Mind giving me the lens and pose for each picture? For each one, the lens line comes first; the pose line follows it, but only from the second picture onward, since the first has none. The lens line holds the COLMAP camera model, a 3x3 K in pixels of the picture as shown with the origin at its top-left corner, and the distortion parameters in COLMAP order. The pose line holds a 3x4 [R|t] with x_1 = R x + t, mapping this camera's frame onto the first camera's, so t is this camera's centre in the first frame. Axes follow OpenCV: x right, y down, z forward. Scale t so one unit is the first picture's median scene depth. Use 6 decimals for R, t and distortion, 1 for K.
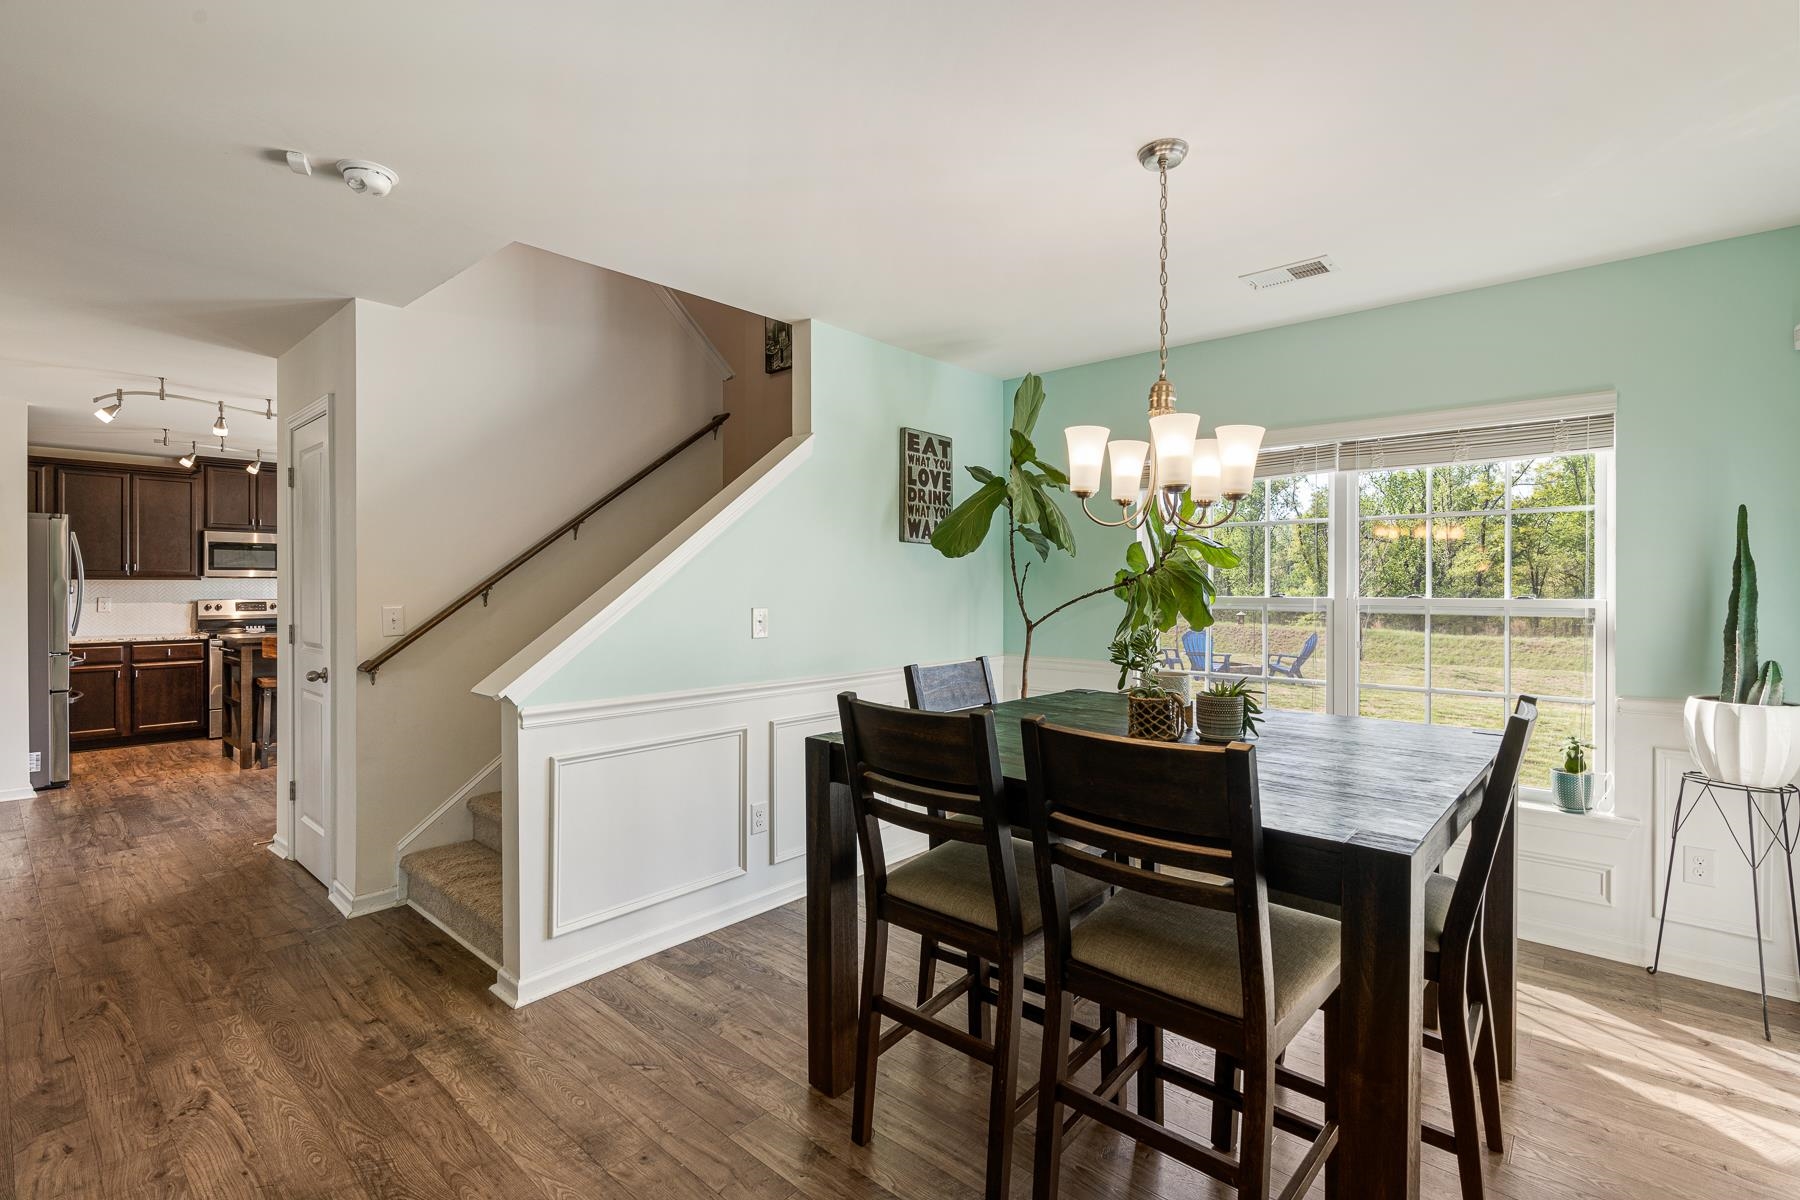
lens RADIAL K [[806.6, 0, 892.5], [0, 806.6, 589.6], [0, 0, 1]] dist [-0.008127, -0.001196]
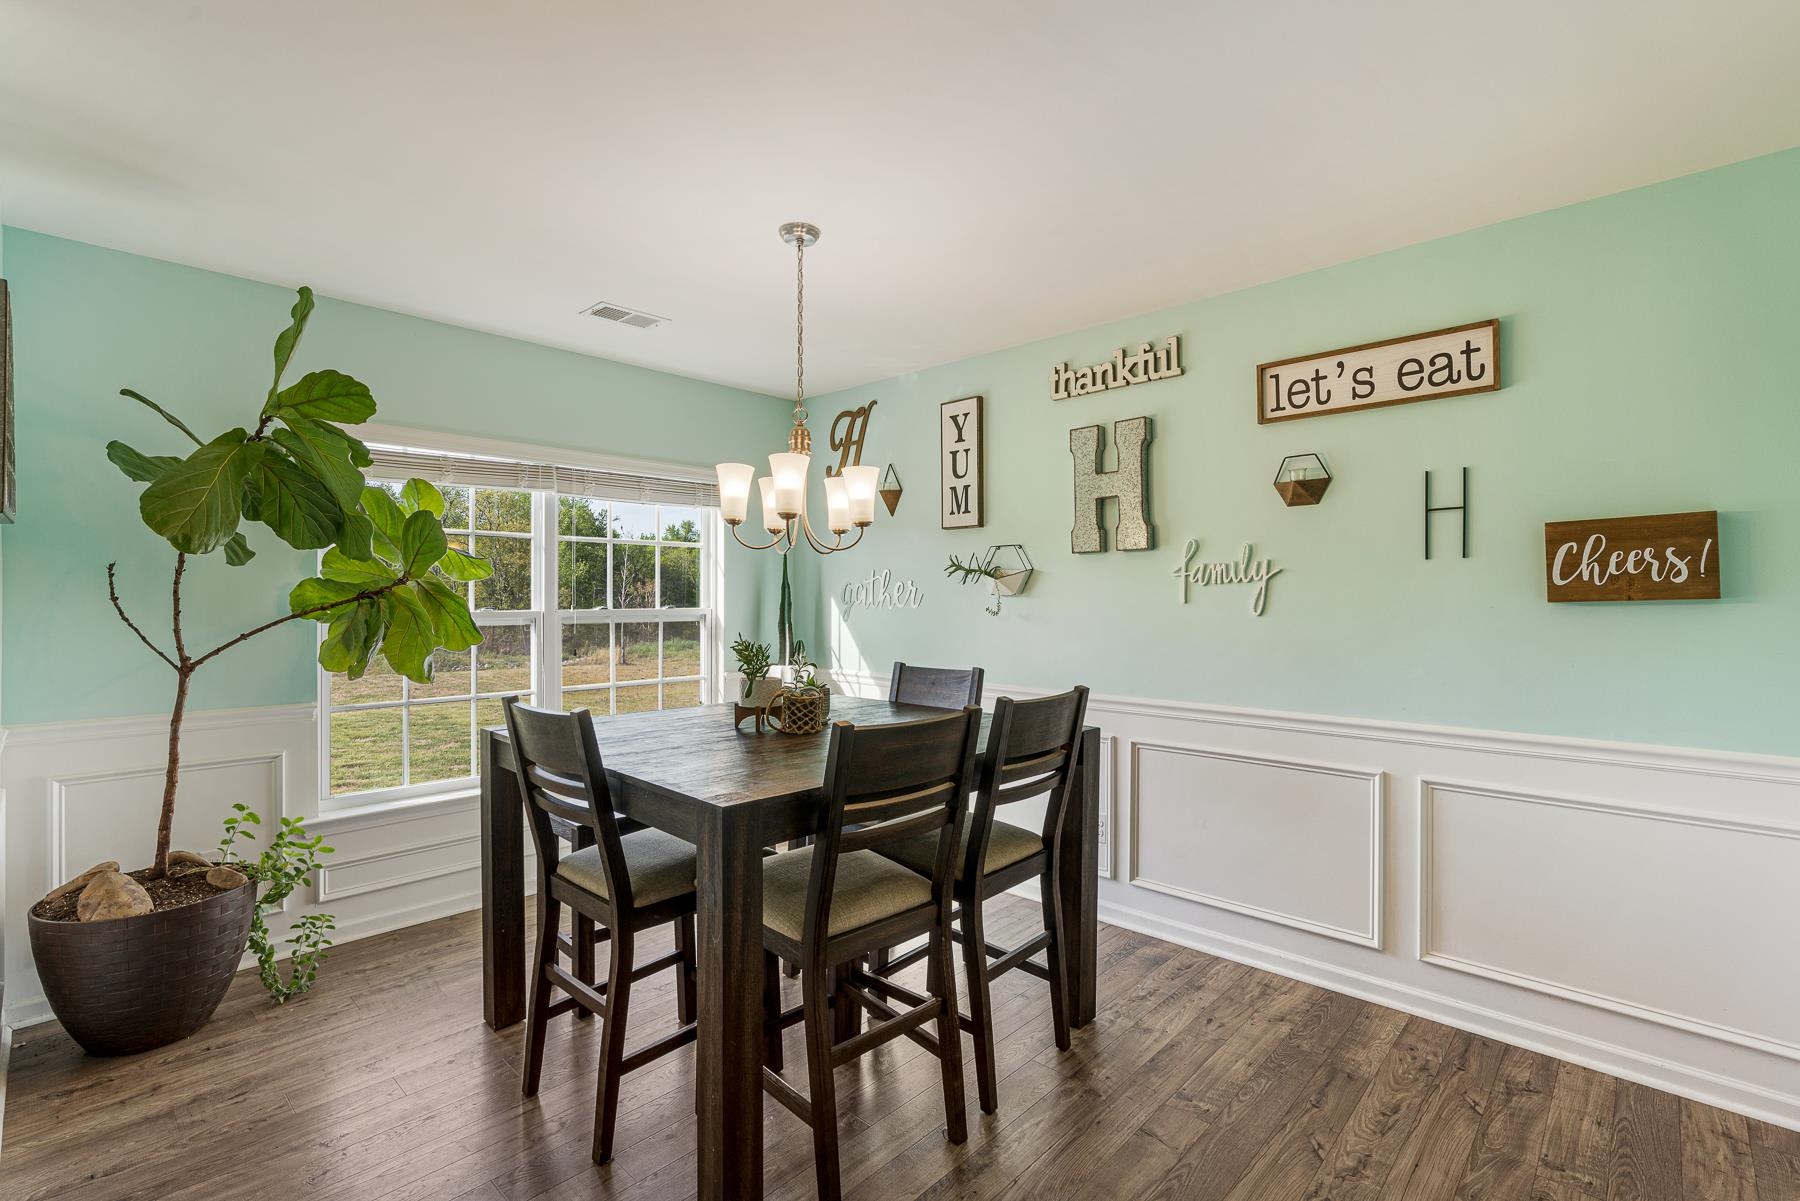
lens RADIAL K [[806.6, 0, 887.9], [0, 806.6, 594.3], [0, 0, 1]] dist [-0.008127, -0.001196]
pose [[0.043811, 0.005868, 0.999023, -0.469667], [0.018590, 0.999805, -0.006688, 0.004427], [-0.998867, 0.018865, 0.043694, 0.474331]]
